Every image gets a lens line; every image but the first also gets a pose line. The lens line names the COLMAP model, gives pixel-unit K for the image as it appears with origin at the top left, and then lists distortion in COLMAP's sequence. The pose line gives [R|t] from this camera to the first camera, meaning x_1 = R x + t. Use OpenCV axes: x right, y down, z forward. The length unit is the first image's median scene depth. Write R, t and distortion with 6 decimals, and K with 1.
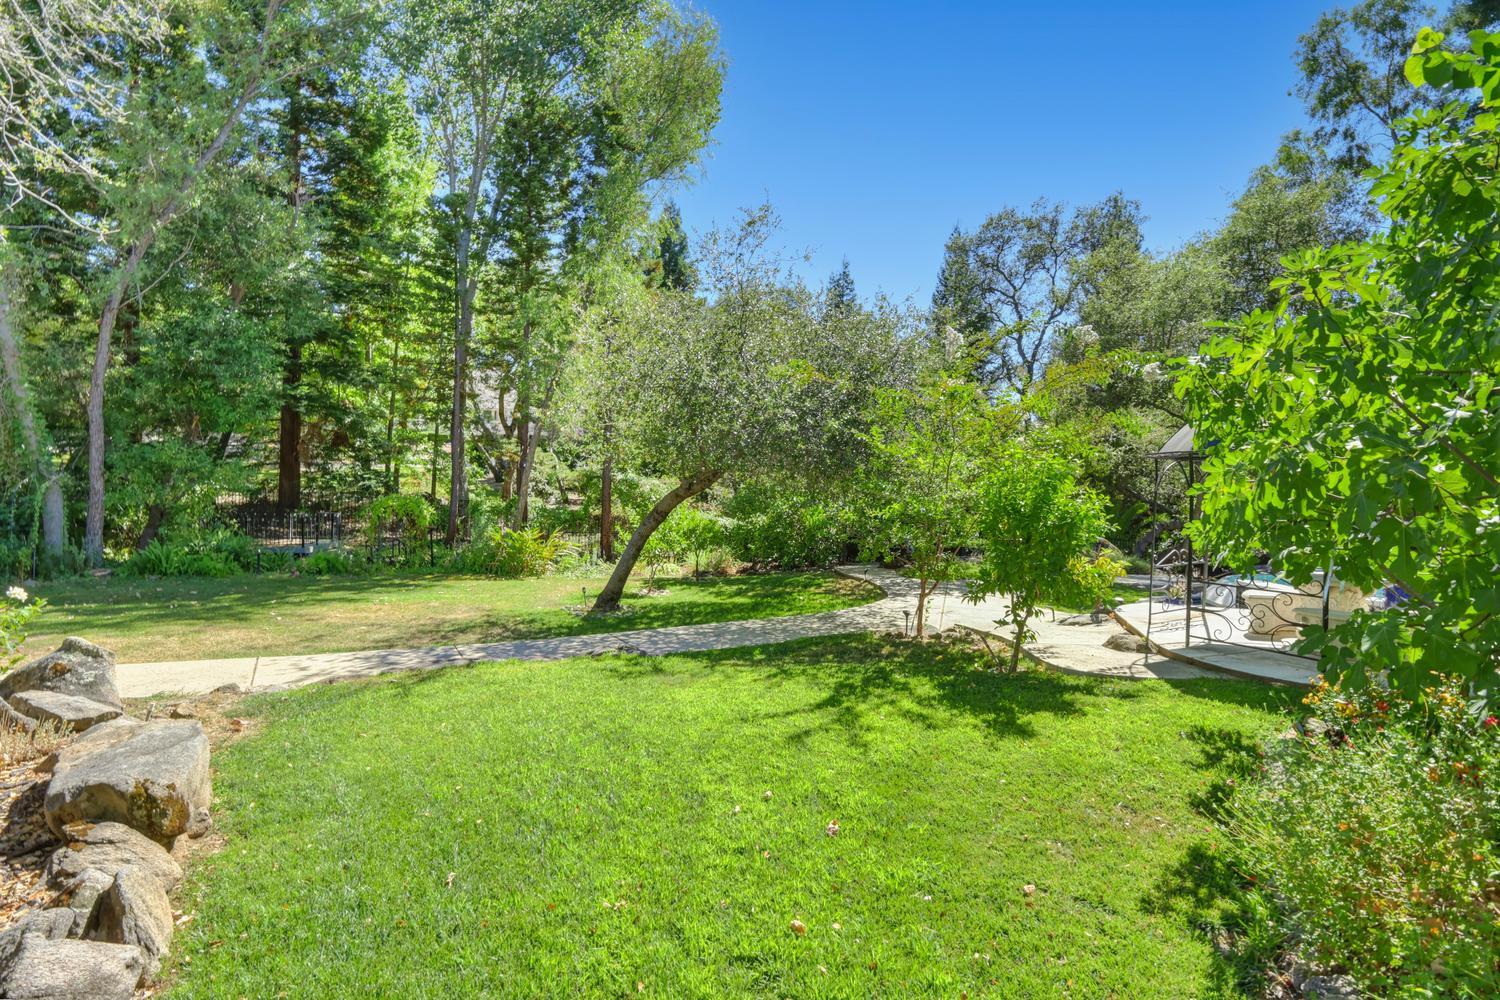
lens RADIAL K [[727.2, 0, 748.7], [0, 727.2, 505.0], [0, 0, 1]] dist [-0.004465, 0.002135]
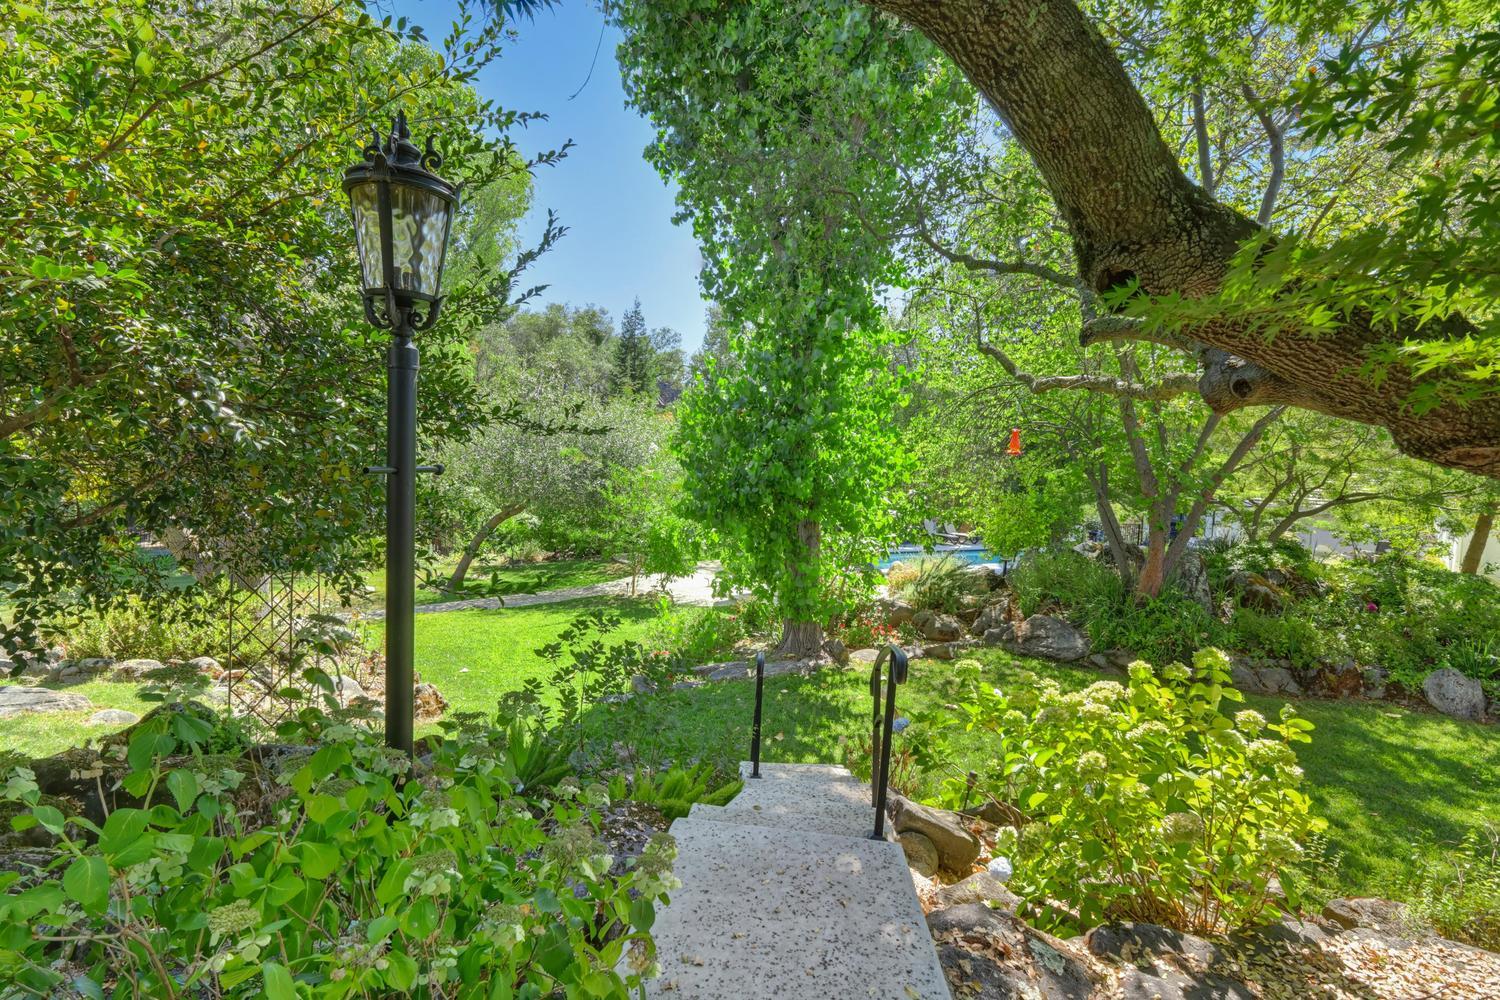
lens RADIAL K [[727.2, 0, 751.0], [0, 727.2, 493.8], [0, 0, 1]] dist [-0.004465, 0.002135]
pose [[0.969504, -0.001348, 0.245073, 0.044250], [-0.002808, 0.999858, 0.016610, -0.083710], [-0.245060, -0.016791, 0.969362, -0.640603]]
